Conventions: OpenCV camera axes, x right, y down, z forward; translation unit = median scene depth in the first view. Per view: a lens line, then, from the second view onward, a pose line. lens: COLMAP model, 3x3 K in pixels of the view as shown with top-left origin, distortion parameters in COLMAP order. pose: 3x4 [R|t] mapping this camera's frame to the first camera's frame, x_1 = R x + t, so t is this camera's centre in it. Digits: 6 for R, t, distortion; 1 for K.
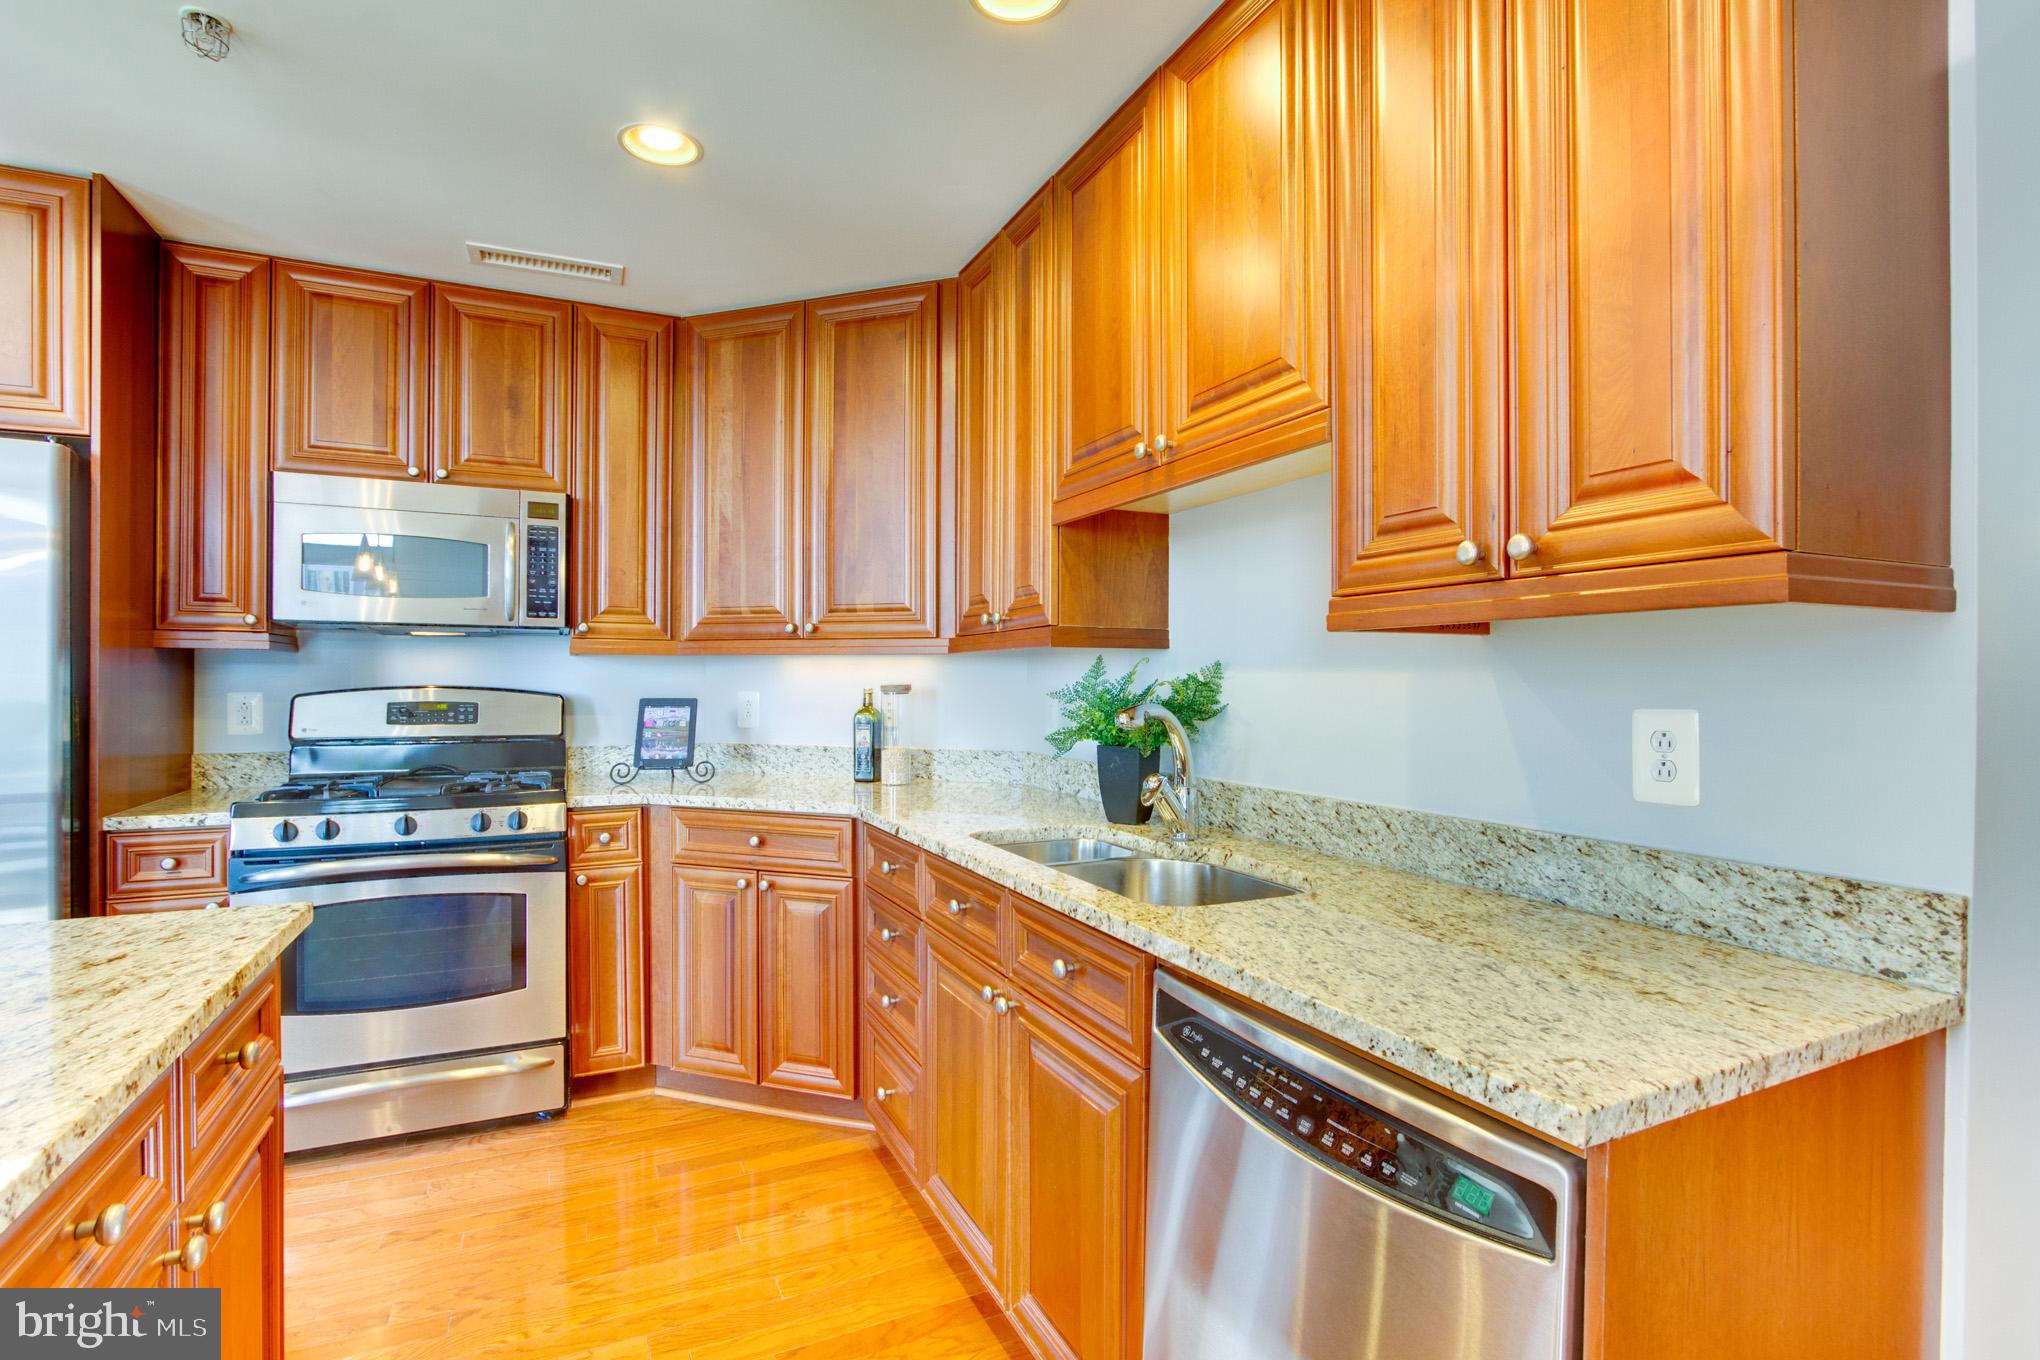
lens RADIAL K [[967.7, 0, 1030.0], [0, 967.7, 687.8], [0, 0, 1]] dist [-0.017706, 0.003307]
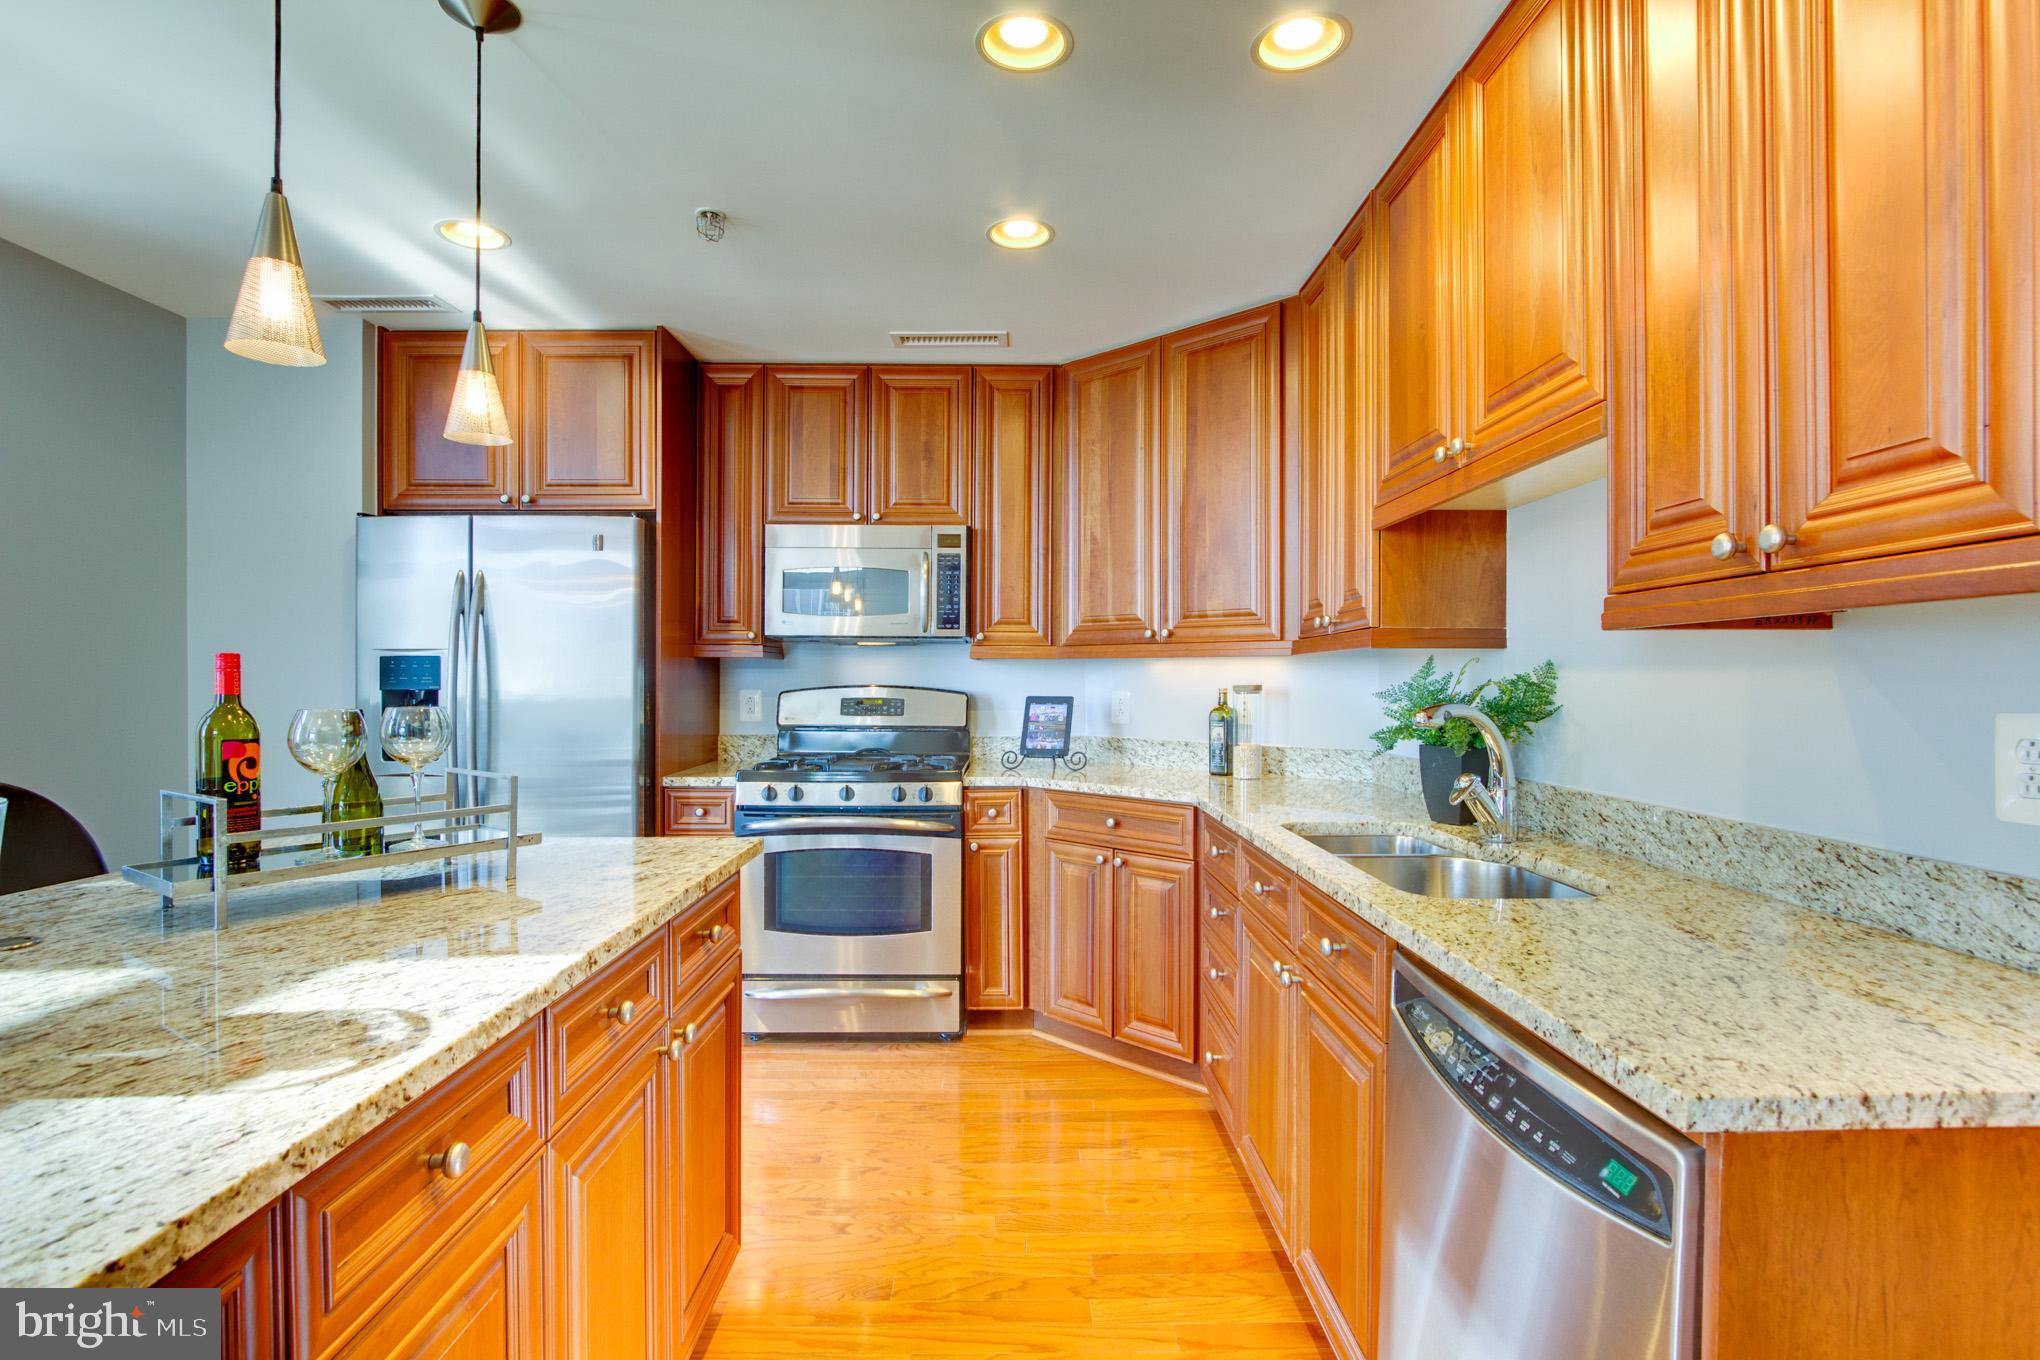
lens RADIAL K [[967.7, 0, 1017.9], [0, 967.7, 688.9], [0, 0, 1]] dist [-0.017706, 0.003307]
pose [[0.903868, 0.001236, -0.427809, 0.122278], [-0.000200, 0.999997, 0.002466, -0.000871], [0.427810, -0.002144, 0.903866, -0.084023]]
